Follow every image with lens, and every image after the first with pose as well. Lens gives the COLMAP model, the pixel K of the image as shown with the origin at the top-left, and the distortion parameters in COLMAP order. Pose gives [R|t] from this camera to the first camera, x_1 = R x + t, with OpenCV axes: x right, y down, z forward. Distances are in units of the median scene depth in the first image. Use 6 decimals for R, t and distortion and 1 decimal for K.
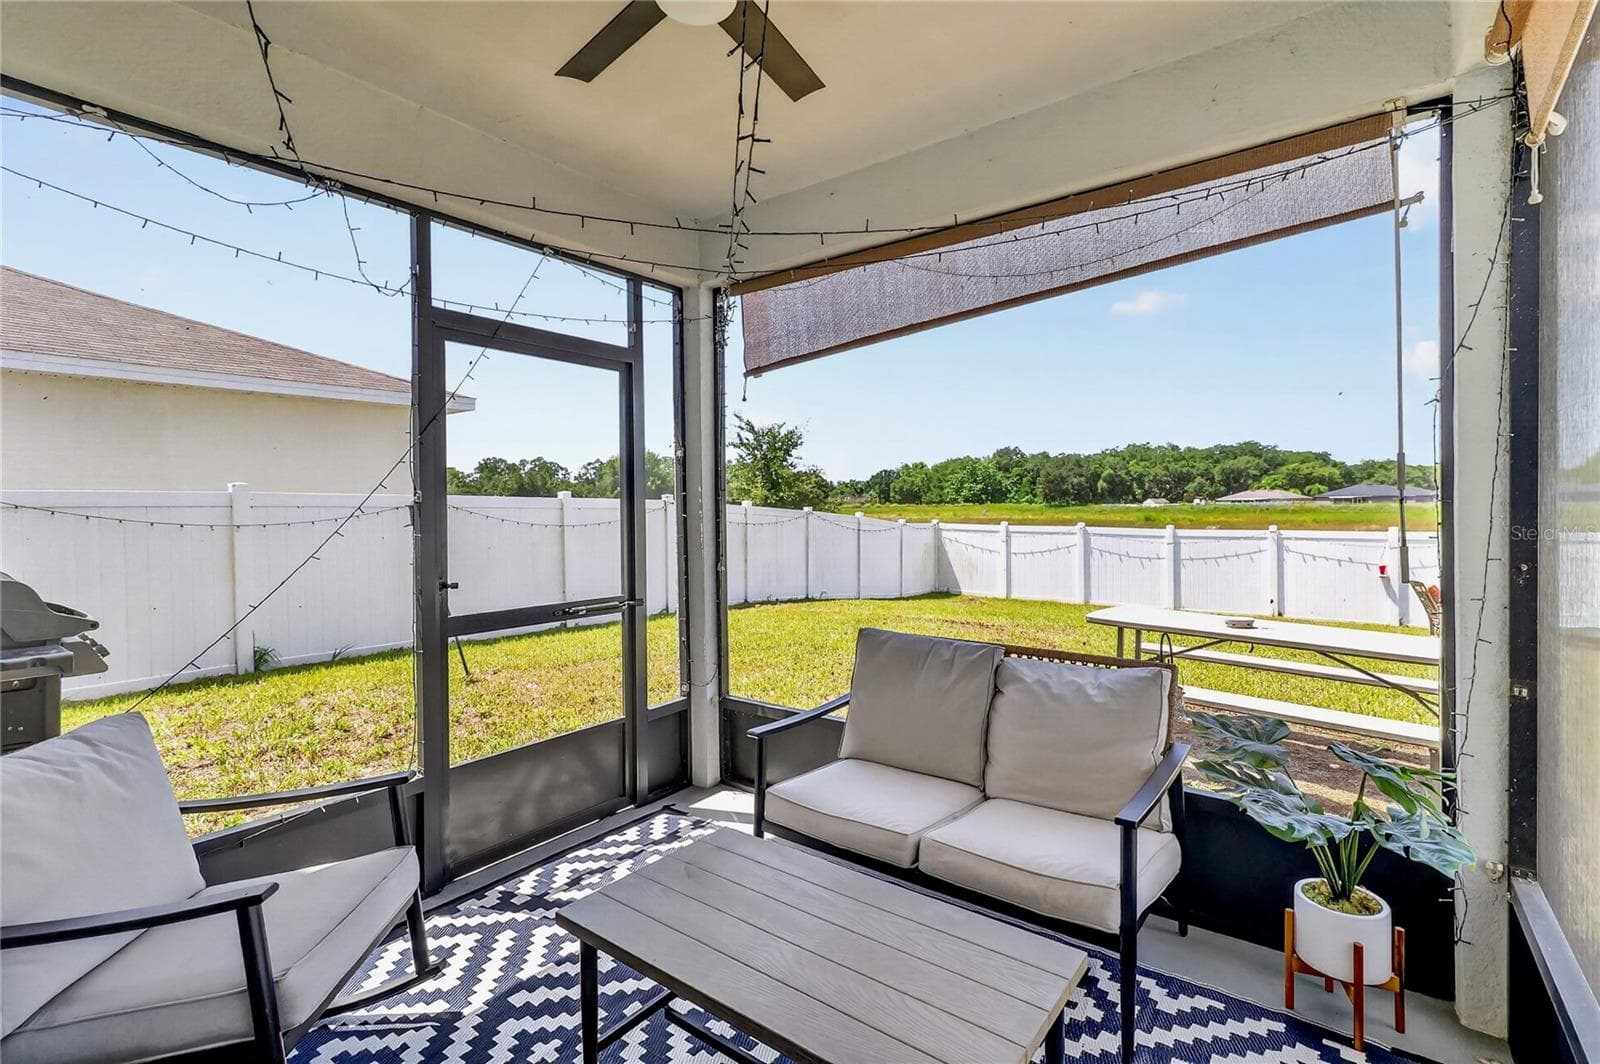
lens RADIAL K [[741.1, 0, 794.2], [0, 741.1, 508.0], [0, 0, 1]] dist [-0.001992, -0.000235]
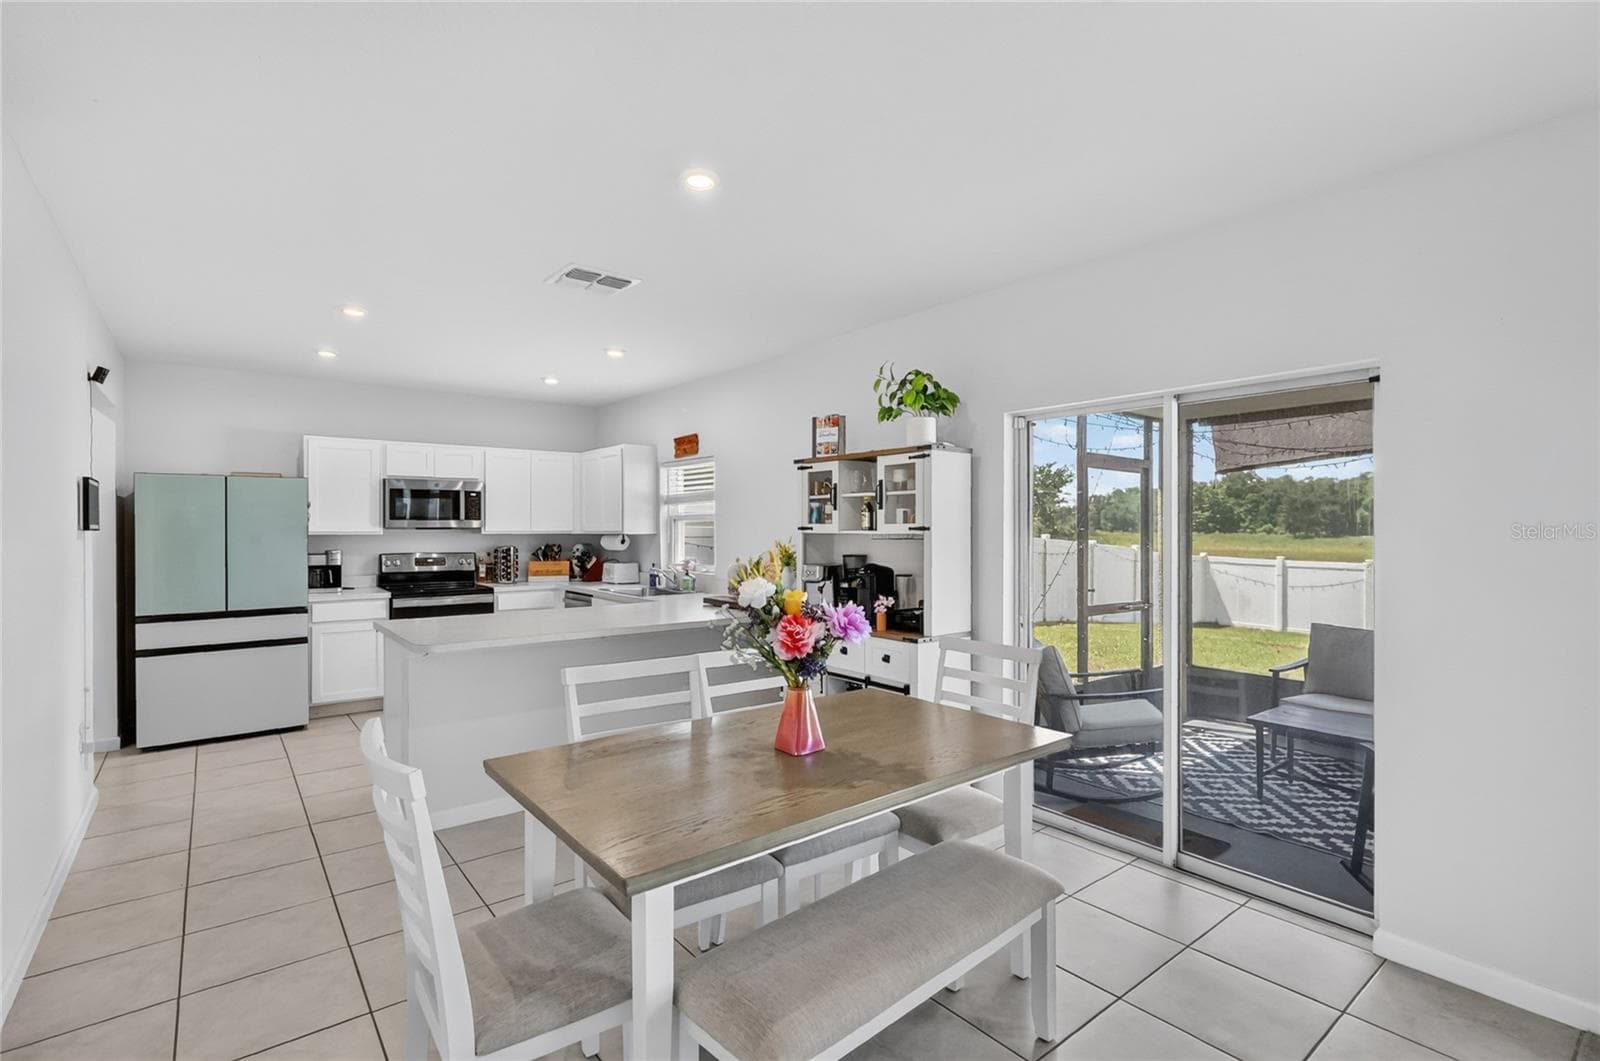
lens RADIAL K [[741.1, 0, 794.2], [0, 741.1, 506.5], [0, 0, 1]] dist [-0.001992, -0.000235]
pose [[0.966787, 0.007440, -0.255474, -0.083338], [-0.016276, 0.999340, -0.032490, -0.004991], [0.255064, 0.035569, 0.966270, -0.132519]]
